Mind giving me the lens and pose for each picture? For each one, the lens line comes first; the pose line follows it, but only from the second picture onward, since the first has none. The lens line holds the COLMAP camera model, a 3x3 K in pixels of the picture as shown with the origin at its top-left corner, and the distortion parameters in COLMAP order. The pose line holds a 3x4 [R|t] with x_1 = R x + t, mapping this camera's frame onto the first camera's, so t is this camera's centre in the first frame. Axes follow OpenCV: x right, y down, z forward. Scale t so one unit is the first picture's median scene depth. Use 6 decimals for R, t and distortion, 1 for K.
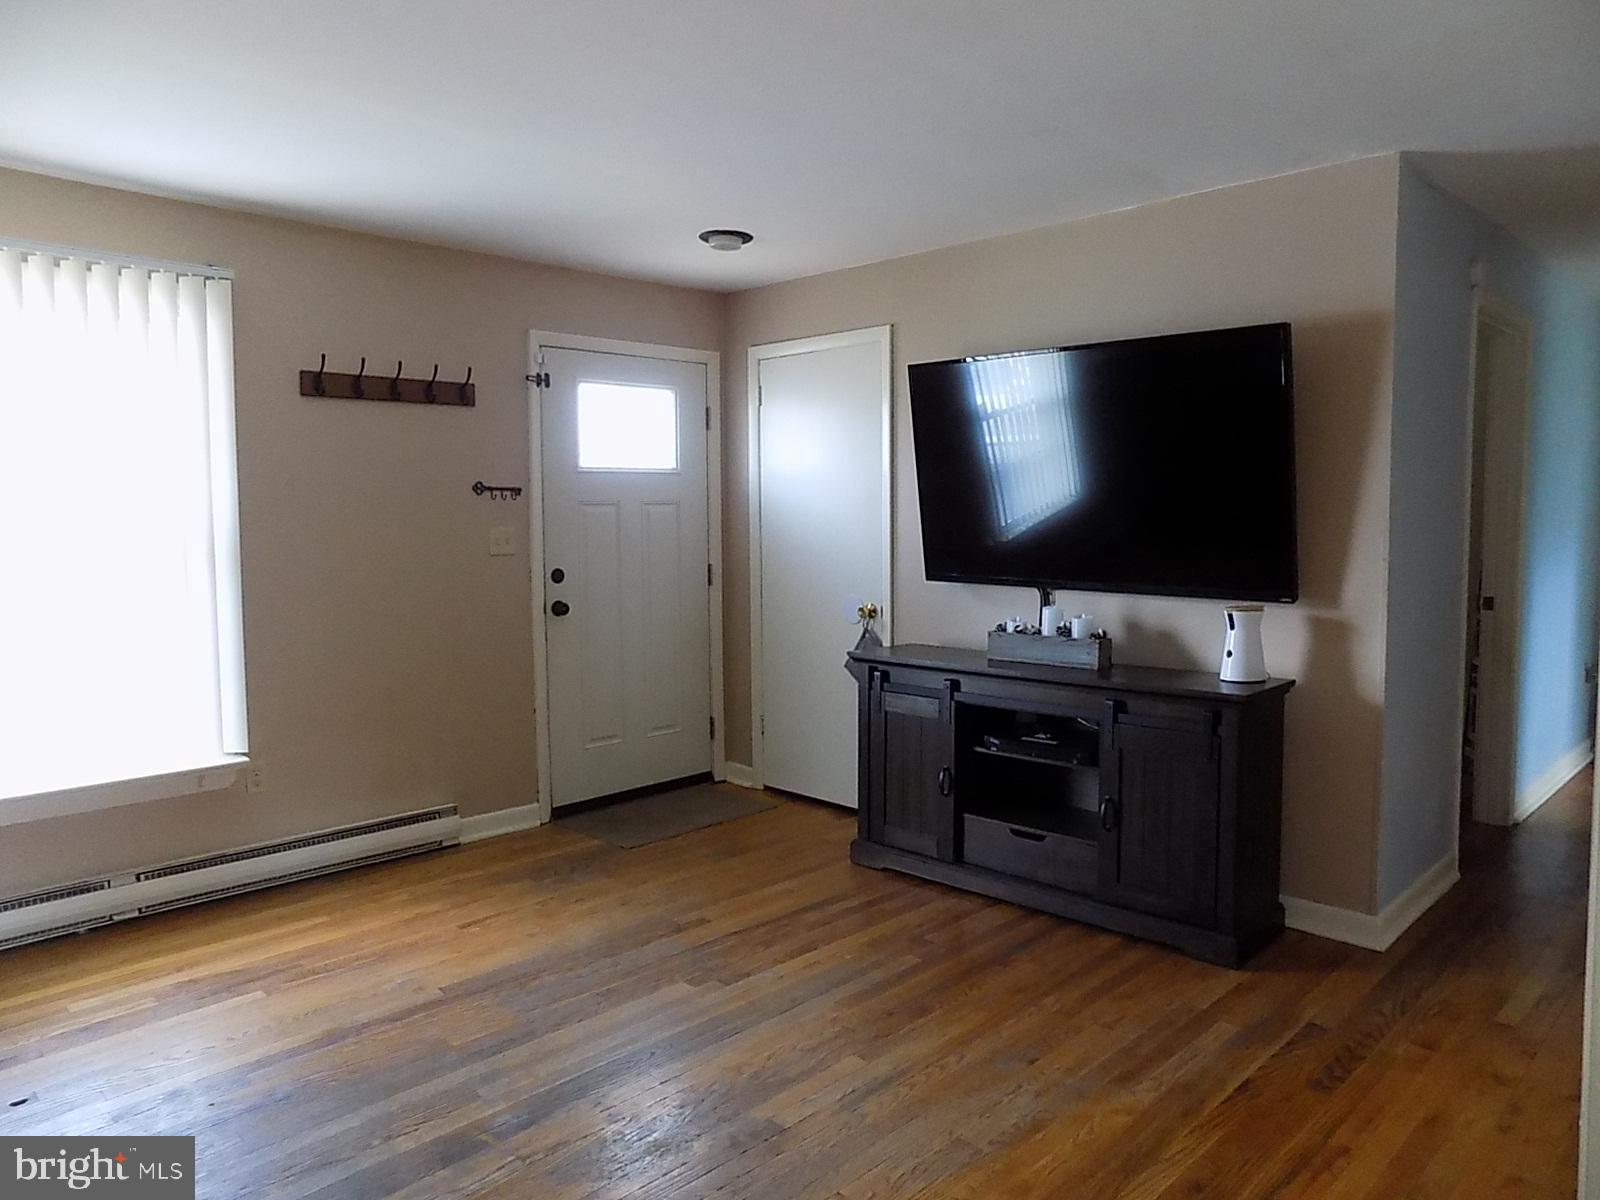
lens RADIAL K [[1082.8, 0, 813.3], [0, 1082.8, 586.6], [0, 0, 1]] dist [-0.079965, 0.086580]
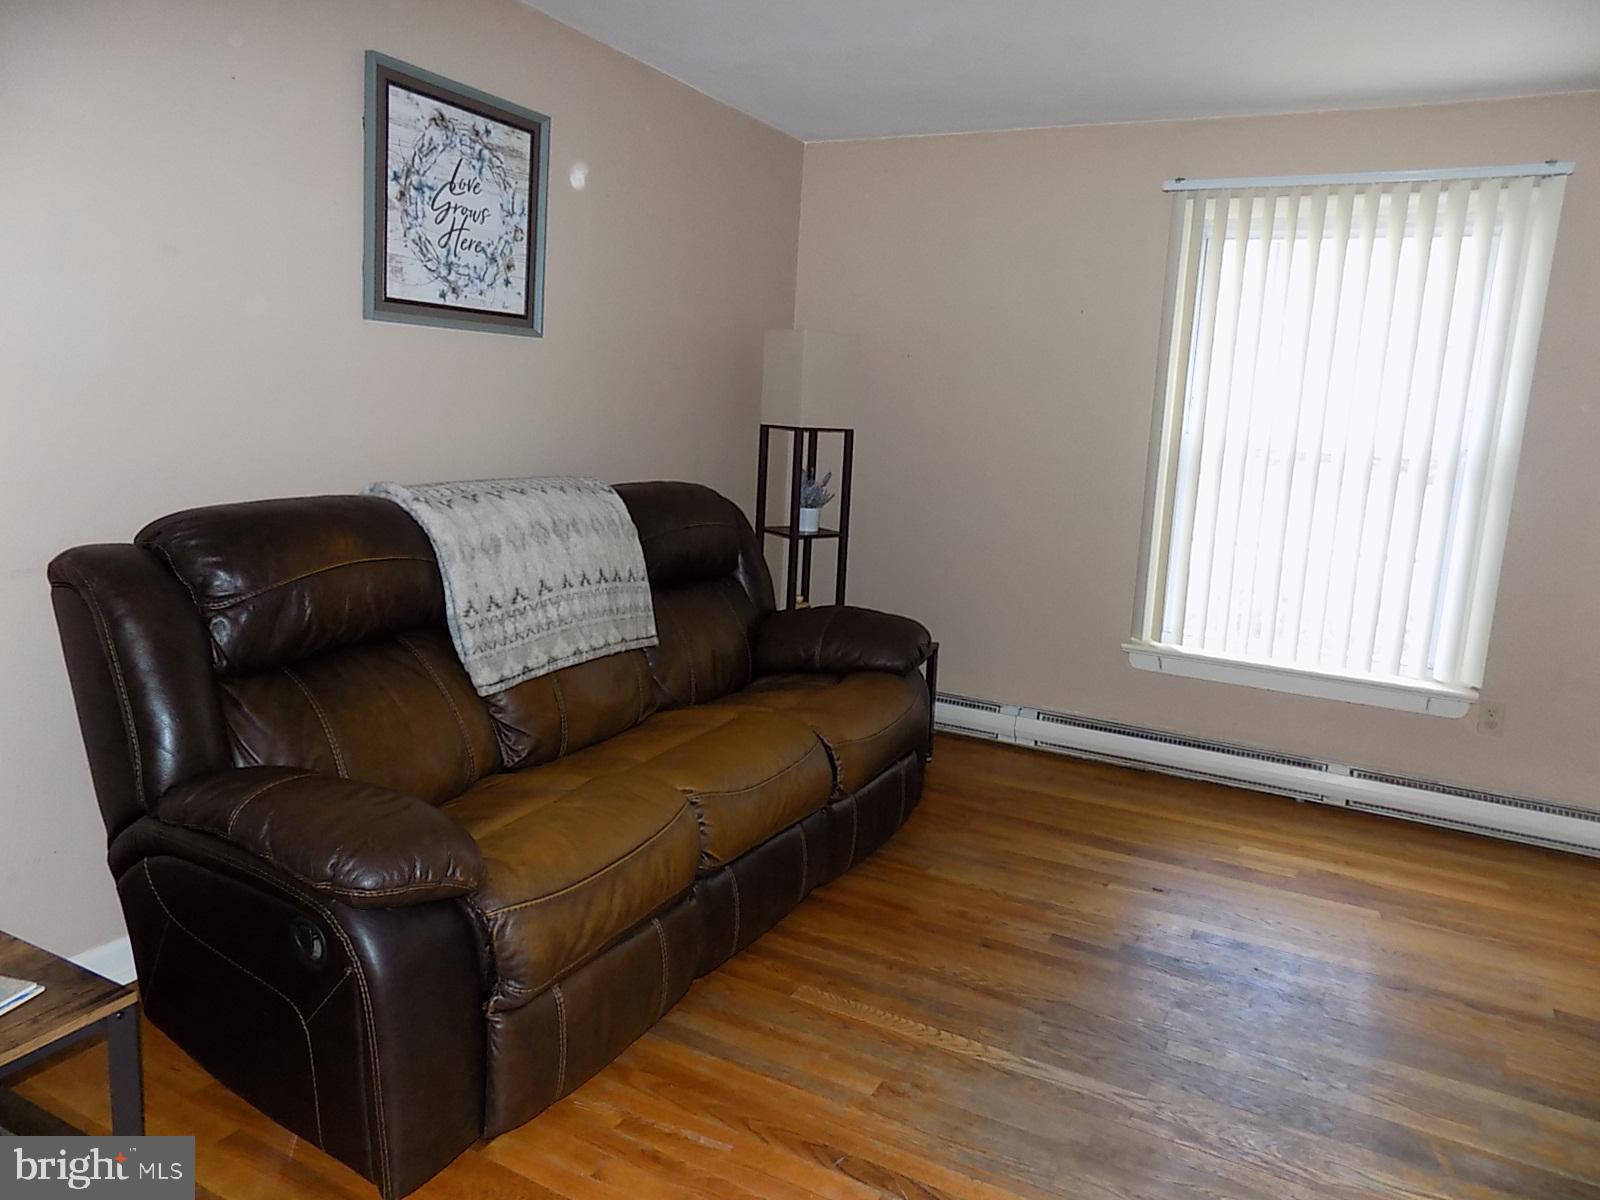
lens RADIAL K [[1082.8, 0, 813.3], [0, 1082.8, 586.6], [0, 0, 1]] dist [-0.079965, 0.086580]
pose [[0.292726, 0.175931, -0.939872, 0.170123], [-0.119866, 0.981926, 0.146470, -0.000100], [0.948654, 0.069783, 0.308523, 0.141913]]
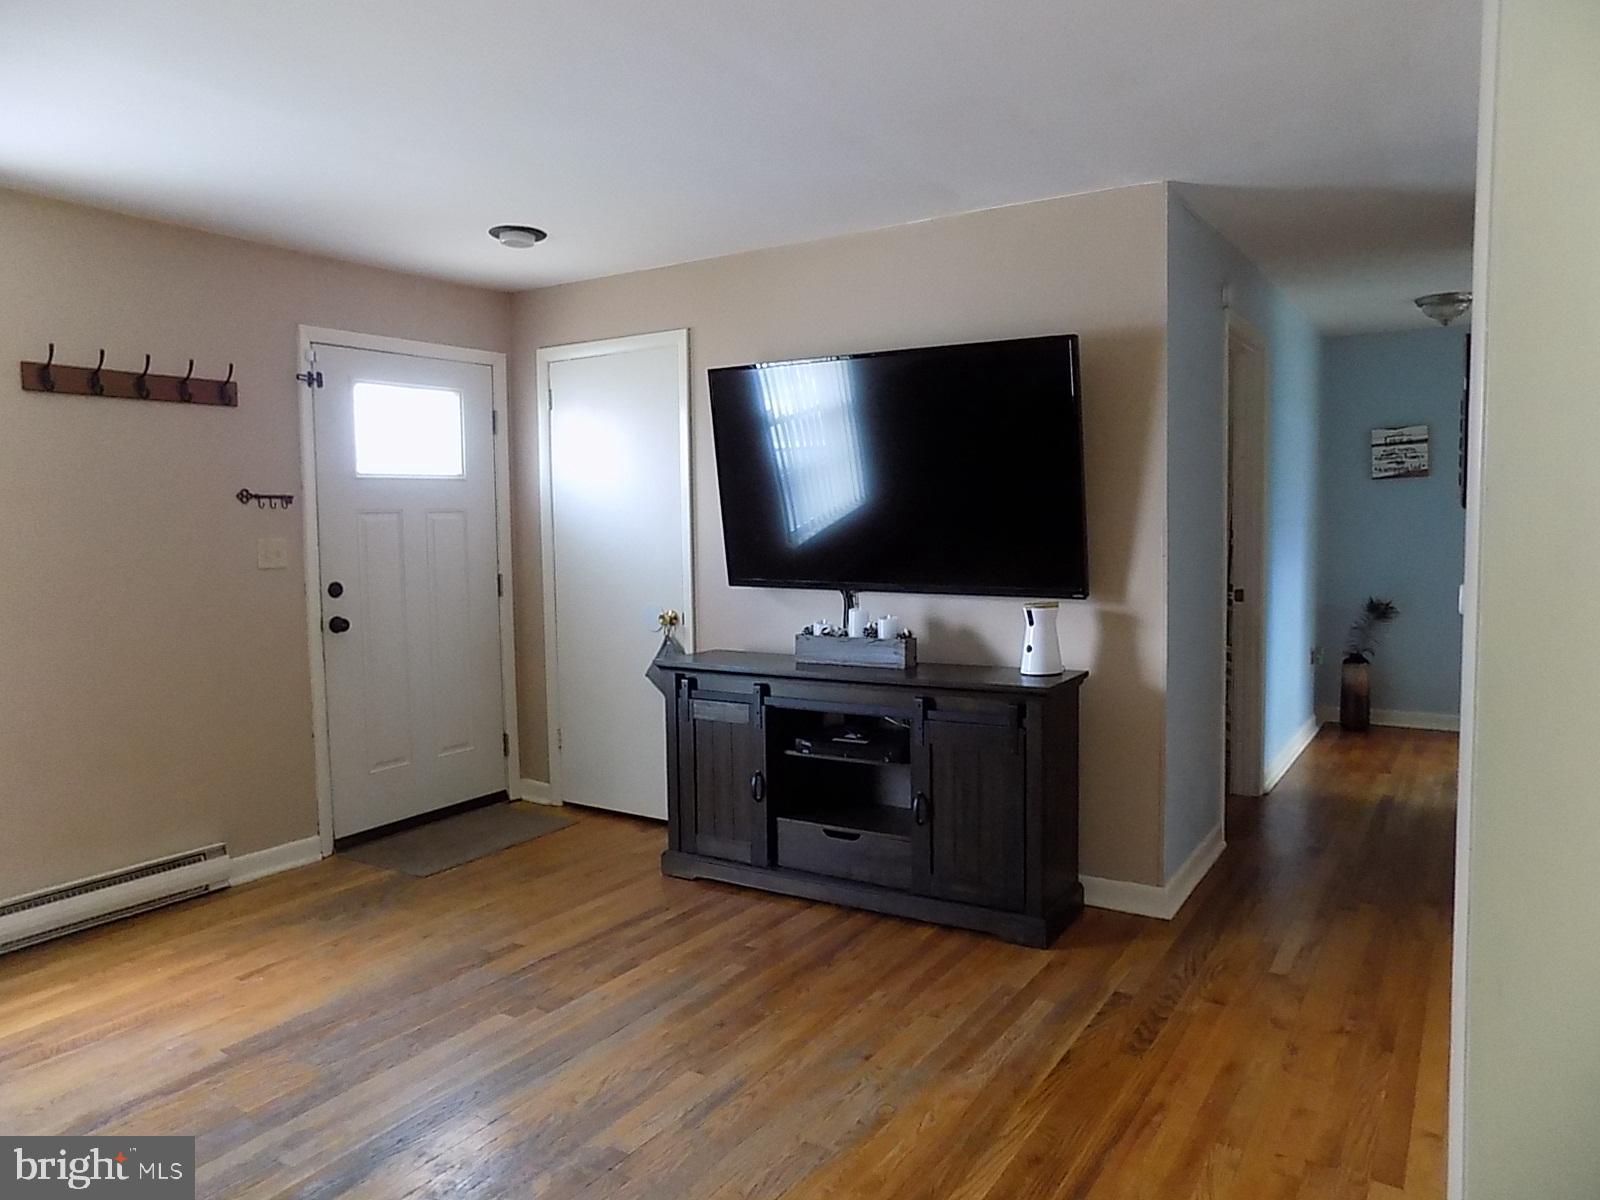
lens RADIAL K [[1082.8, 0, 813.3], [0, 1082.8, 586.6], [0, 0, 1]] dist [-0.079965, 0.086580]
pose [[0.977386, -0.022500, 0.210263, -0.035400], [0.023858, 0.999708, -0.003925, 0.001004], [-0.210113, 0.008853, 0.977637, 0.011510]]
